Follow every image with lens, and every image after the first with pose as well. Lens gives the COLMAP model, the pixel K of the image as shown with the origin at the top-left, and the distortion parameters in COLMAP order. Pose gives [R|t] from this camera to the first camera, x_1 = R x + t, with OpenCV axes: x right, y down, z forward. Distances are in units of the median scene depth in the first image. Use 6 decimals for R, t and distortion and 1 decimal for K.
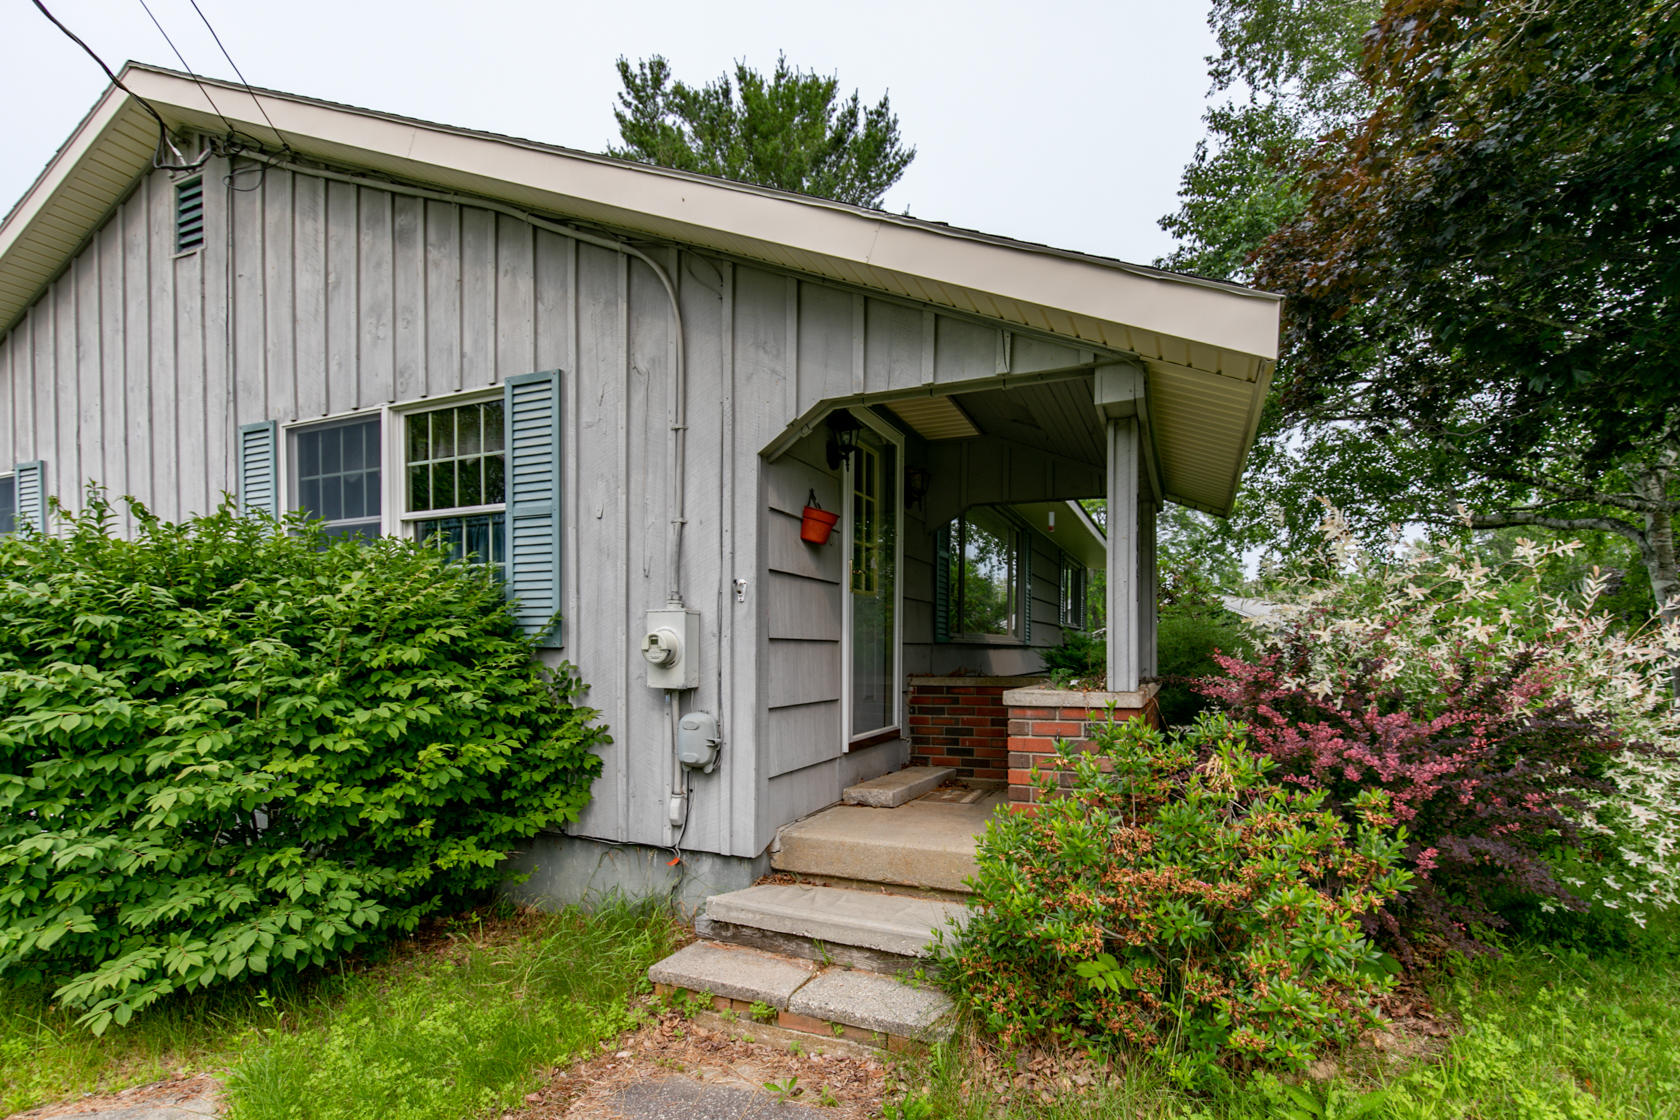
lens RADIAL K [[755.8, 0, 843.5], [0, 755.8, 659.8], [0, 0, 1]] dist [-0.002197, -0.000824]
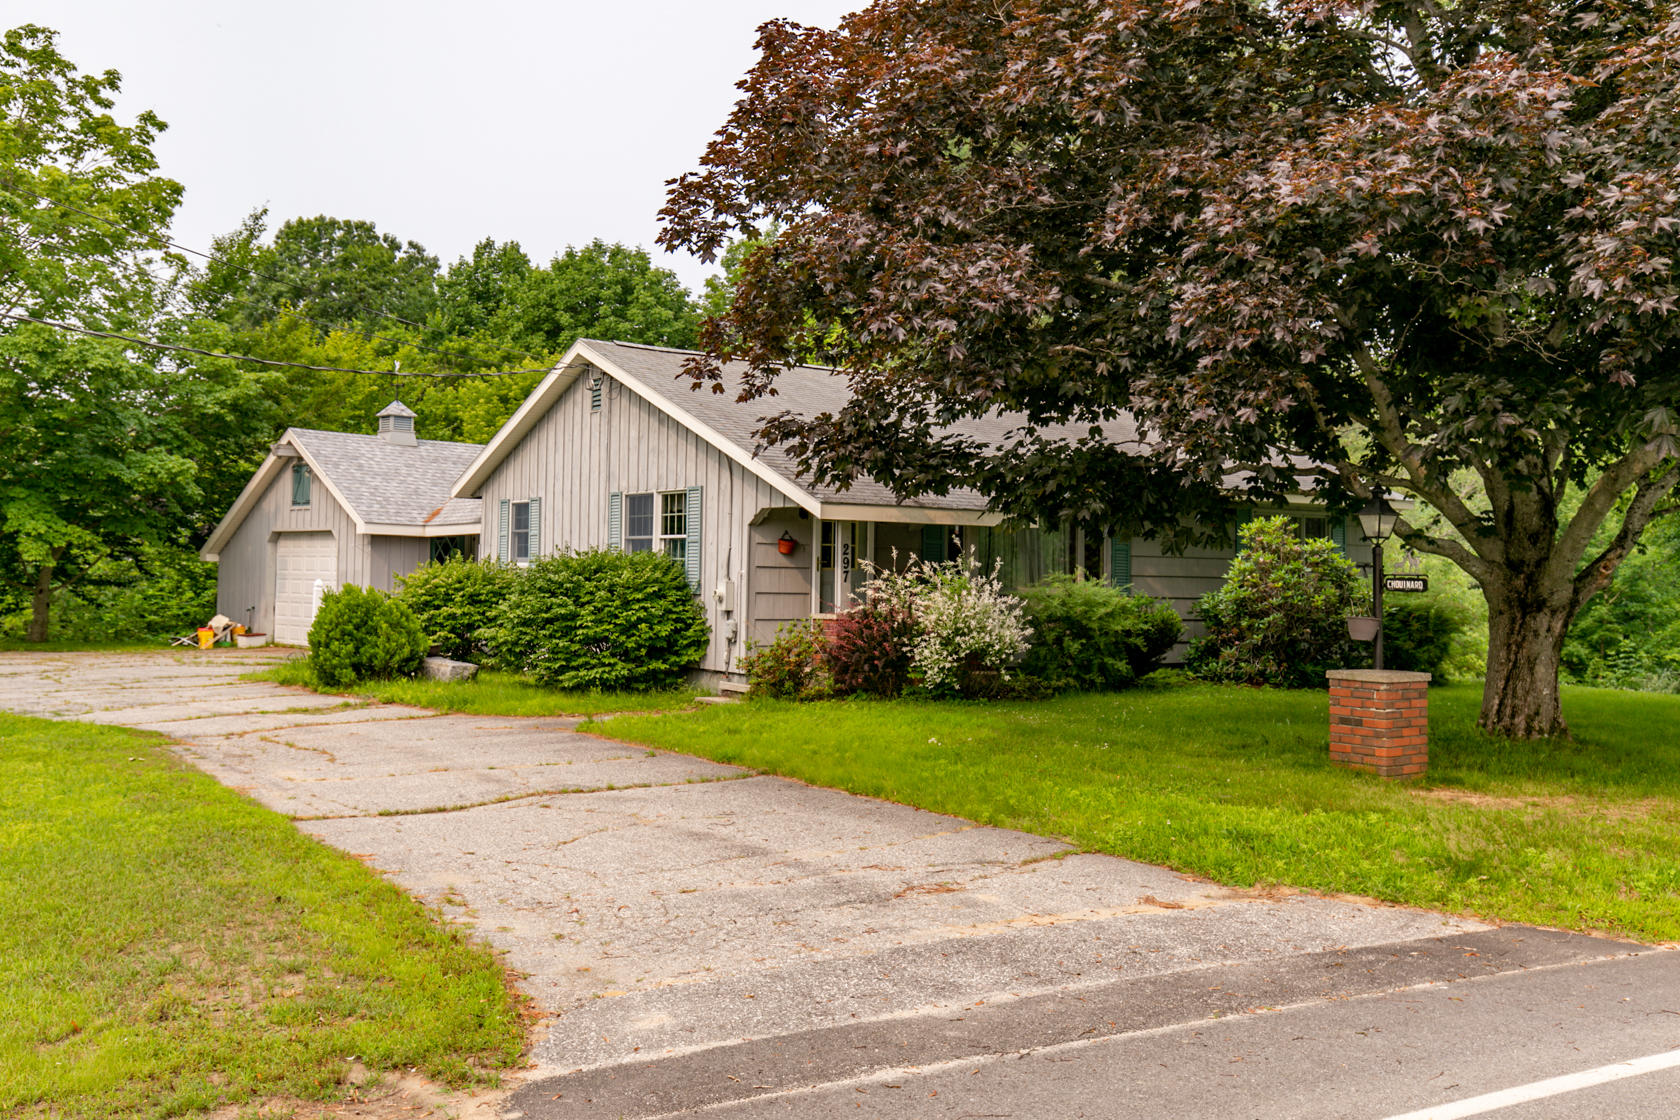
lens RADIAL K [[1624.6, 0, 840.0], [0, 1624.6, 560.0], [0, 0, 1]] dist [0.000885, 0.000227]
pose [[0.835006, 0.007289, -0.550193, 3.371763], [-0.023553, 0.999469, -0.022505, -0.020716], [0.549737, 0.031750, 0.834734, -3.680912]]
